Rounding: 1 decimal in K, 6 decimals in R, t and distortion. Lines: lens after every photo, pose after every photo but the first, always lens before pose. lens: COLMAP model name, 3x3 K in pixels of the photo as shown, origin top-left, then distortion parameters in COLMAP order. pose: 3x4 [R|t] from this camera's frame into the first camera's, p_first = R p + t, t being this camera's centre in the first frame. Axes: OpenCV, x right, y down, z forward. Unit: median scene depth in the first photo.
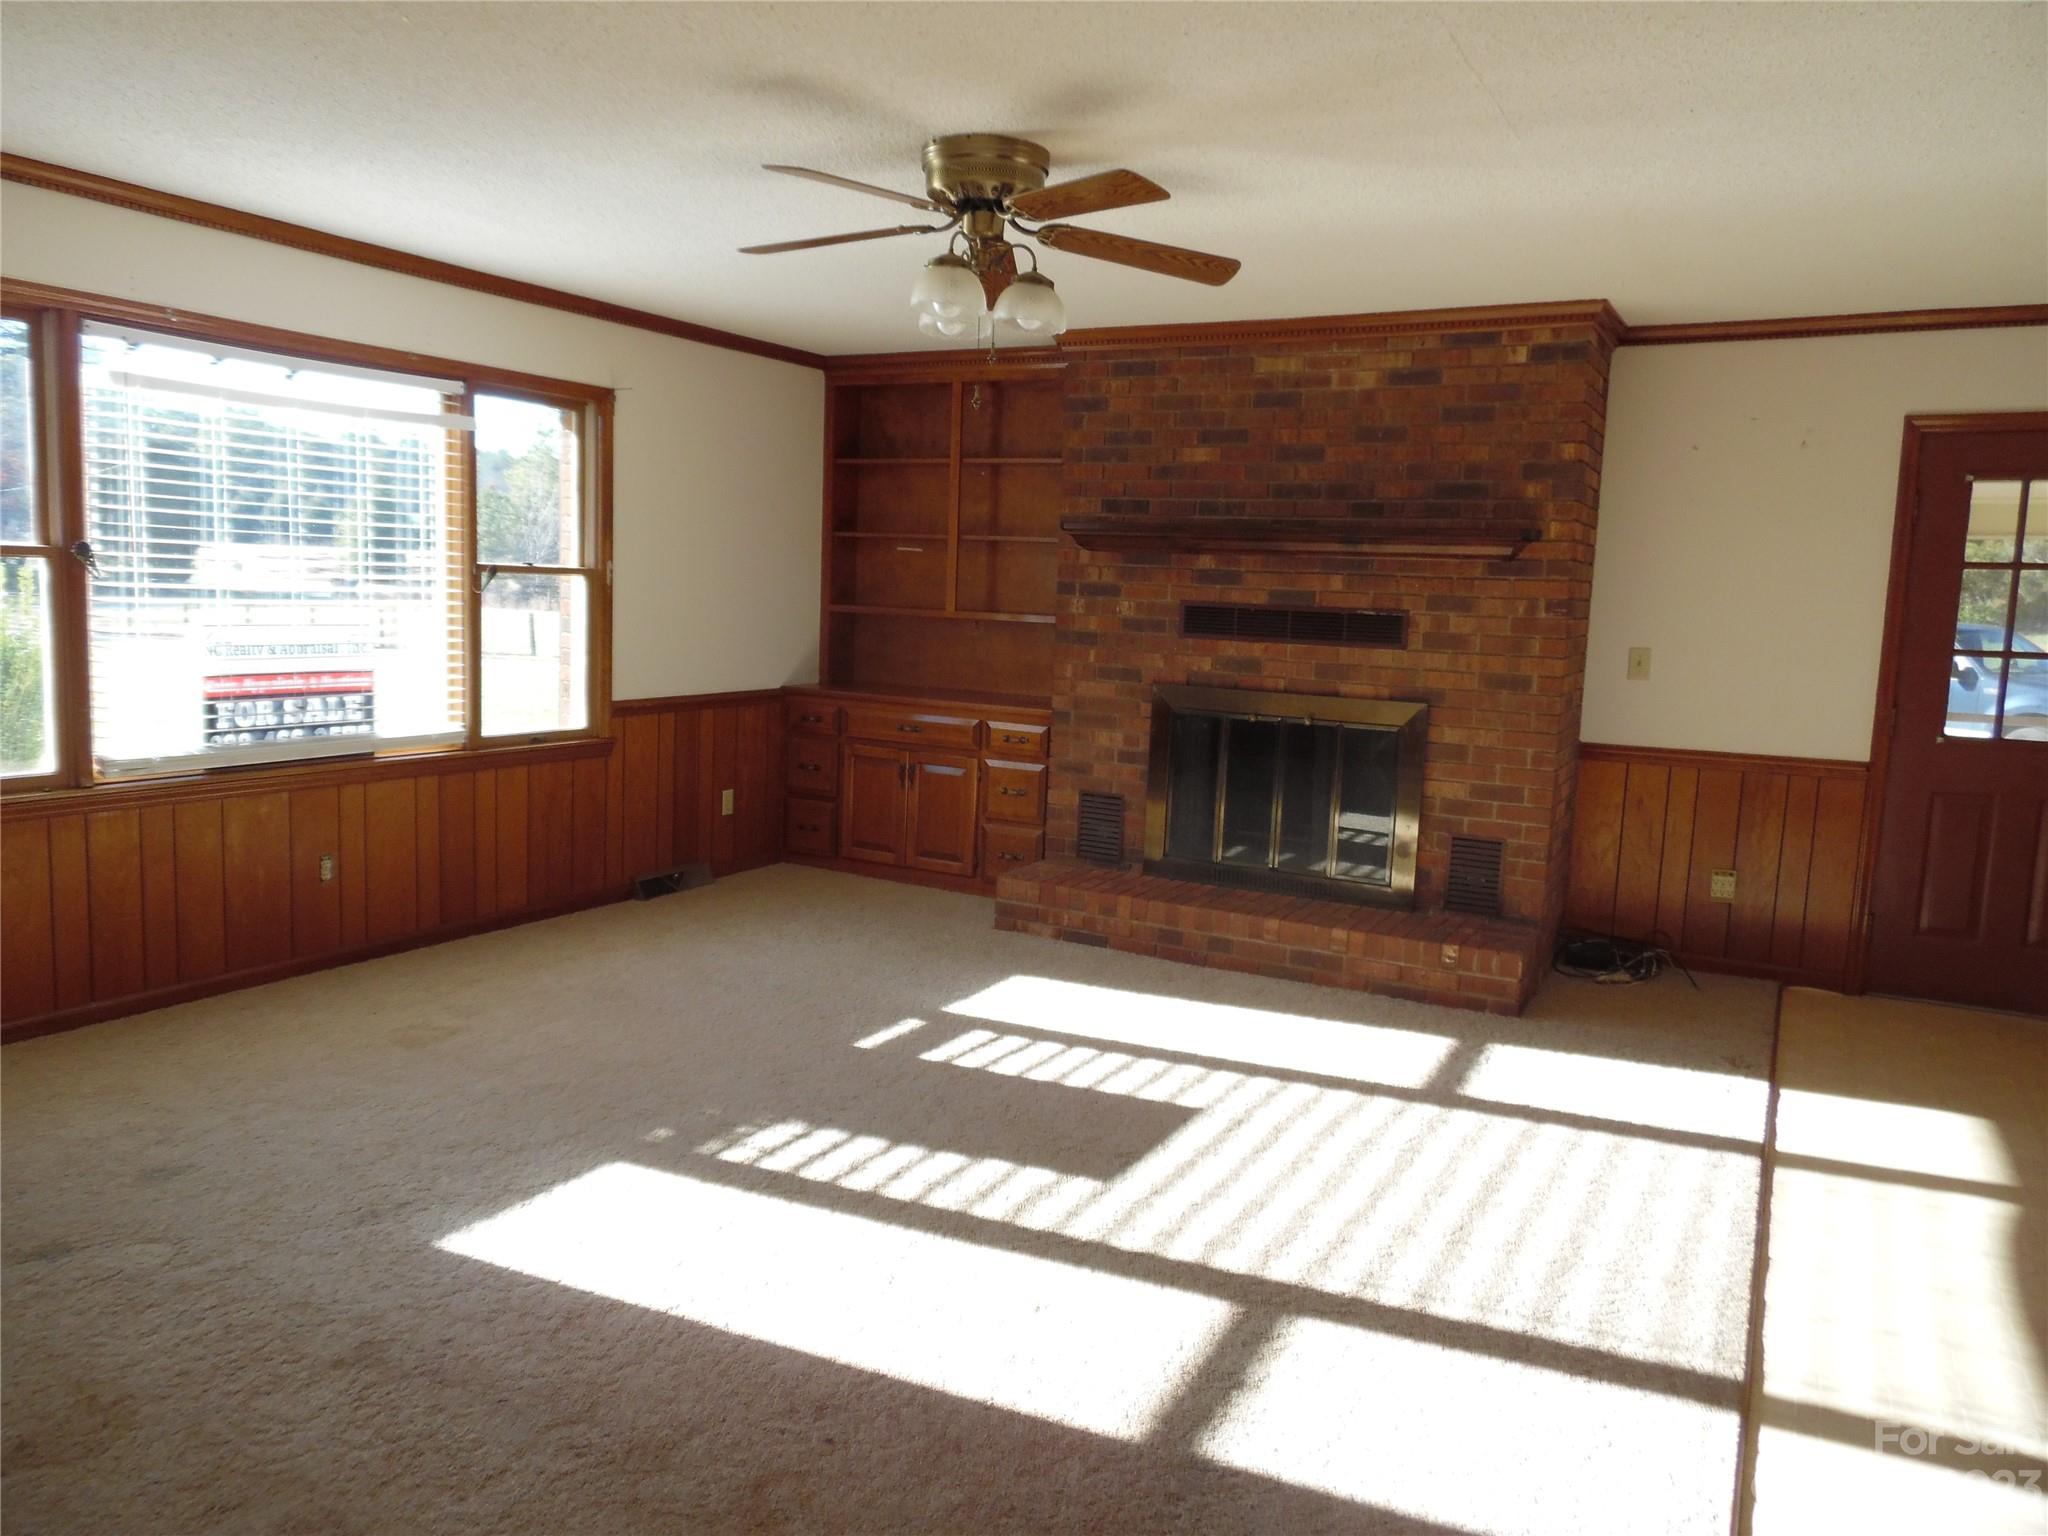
lens RADIAL K [[1469.7, 0, 1035.6], [0, 1469.7, 759.9], [0, 0, 1]] dist [0.014278, -0.001396]
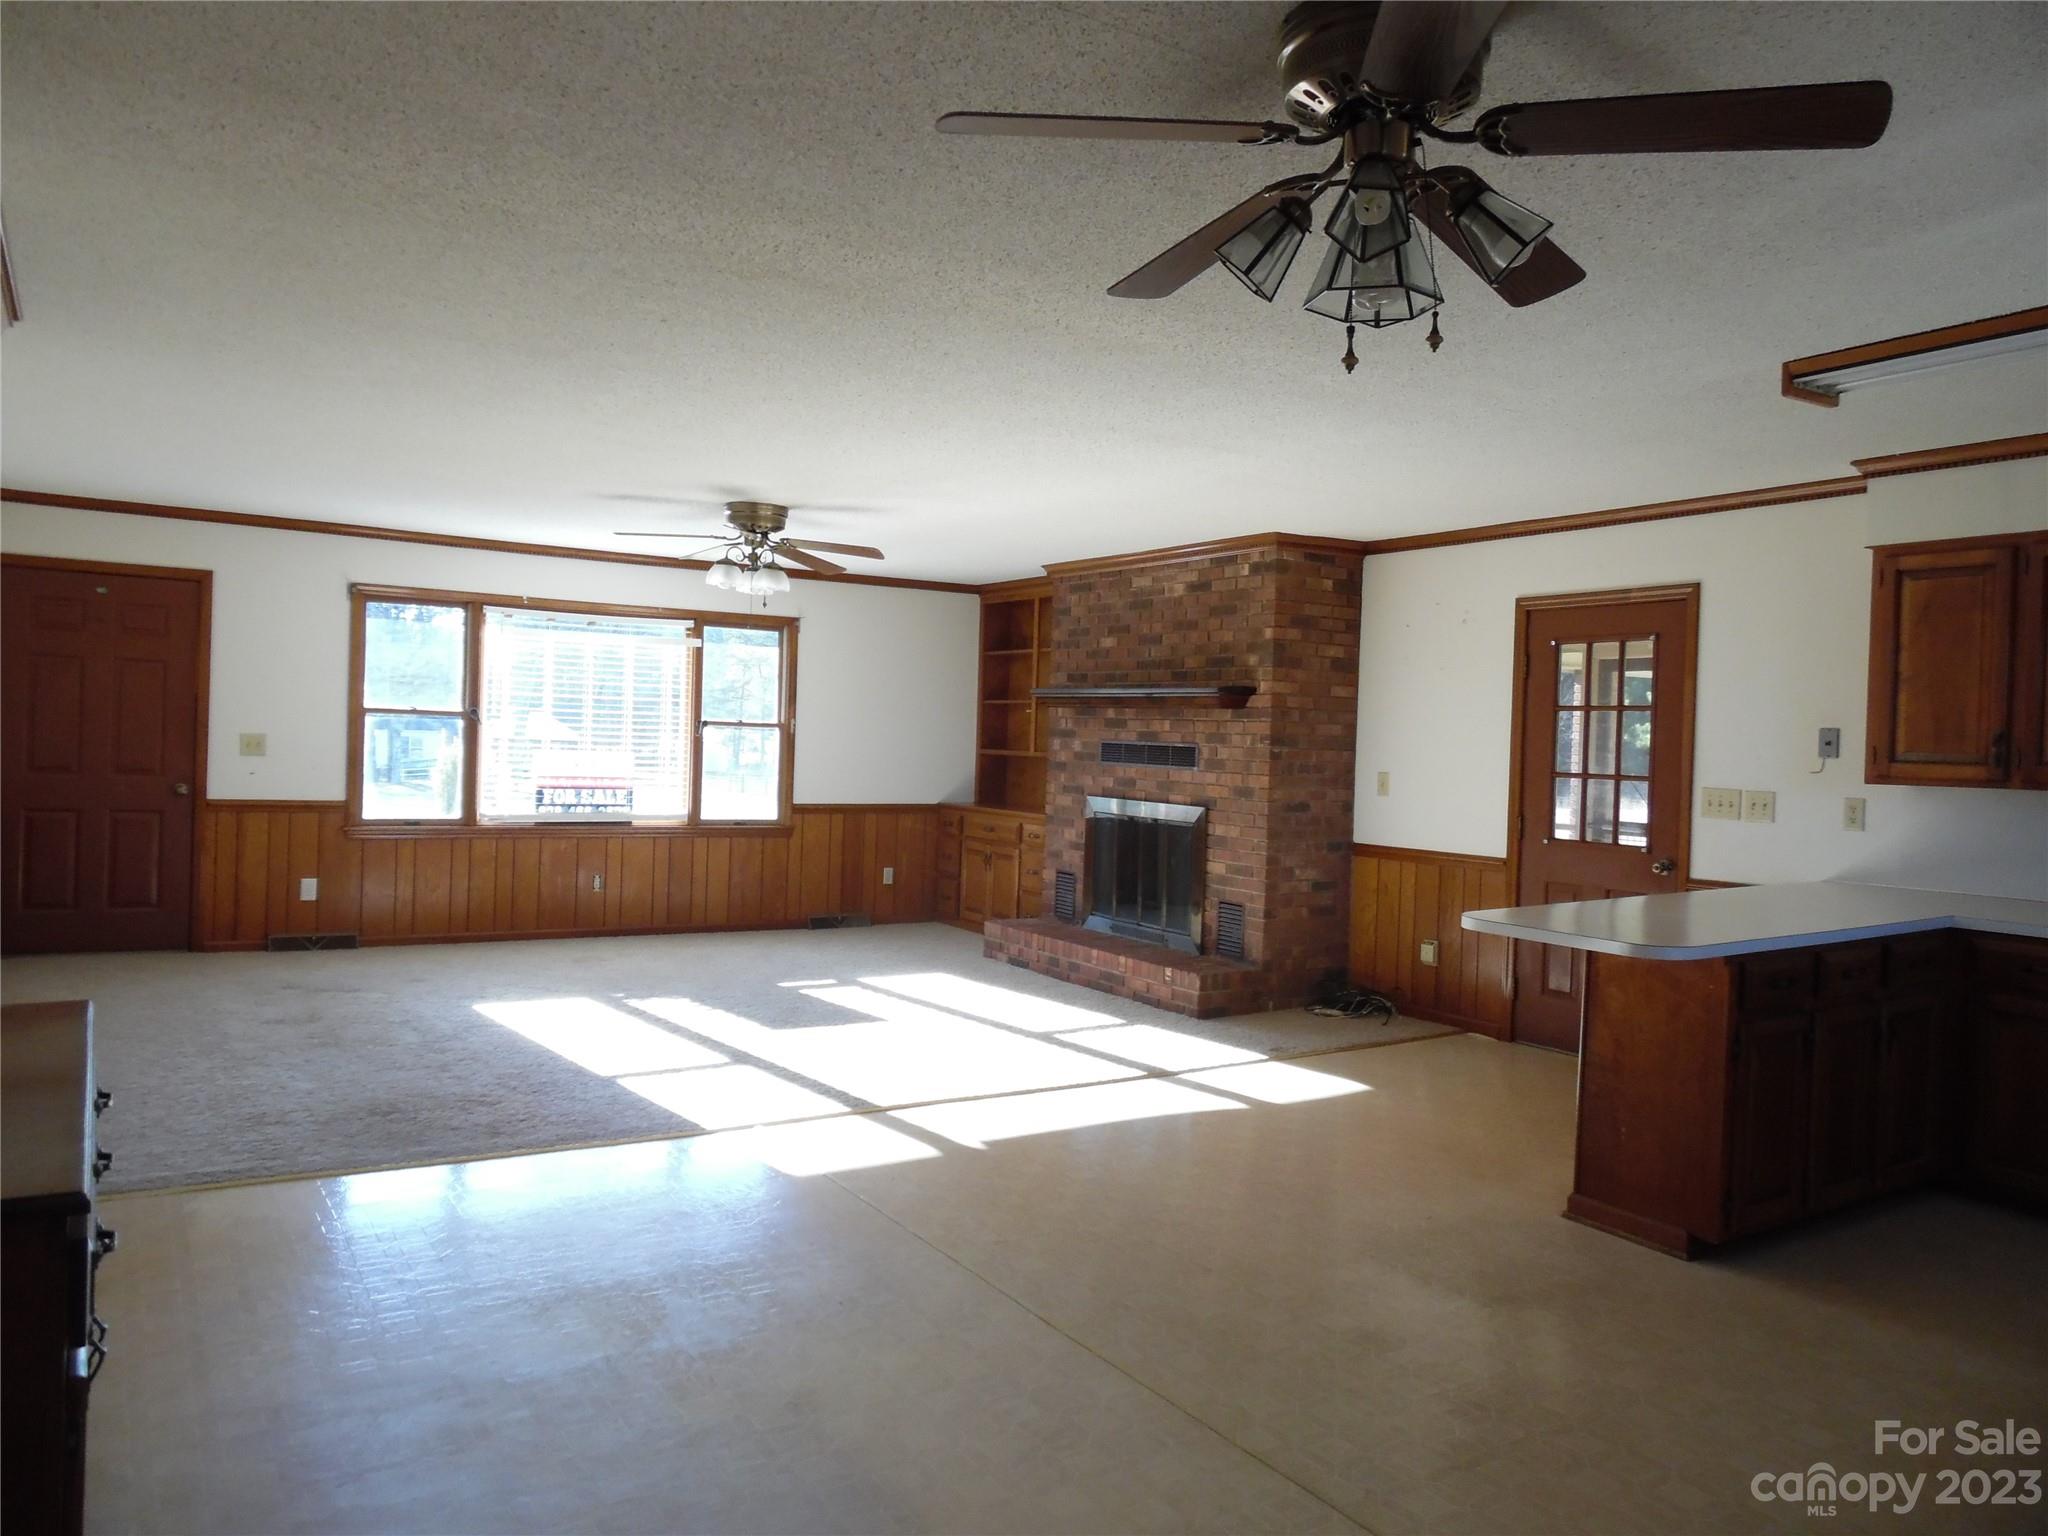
lens RADIAL K [[1469.7, 0, 1018.6], [0, 1469.7, 771.2], [0, 0, 1]] dist [0.014278, -0.001396]
pose [[0.877580, 0.003936, -0.479414, 0.770915], [-0.058276, 0.993427, -0.098519, 0.076446], [0.475875, 0.114396, 0.872041, -0.337236]]
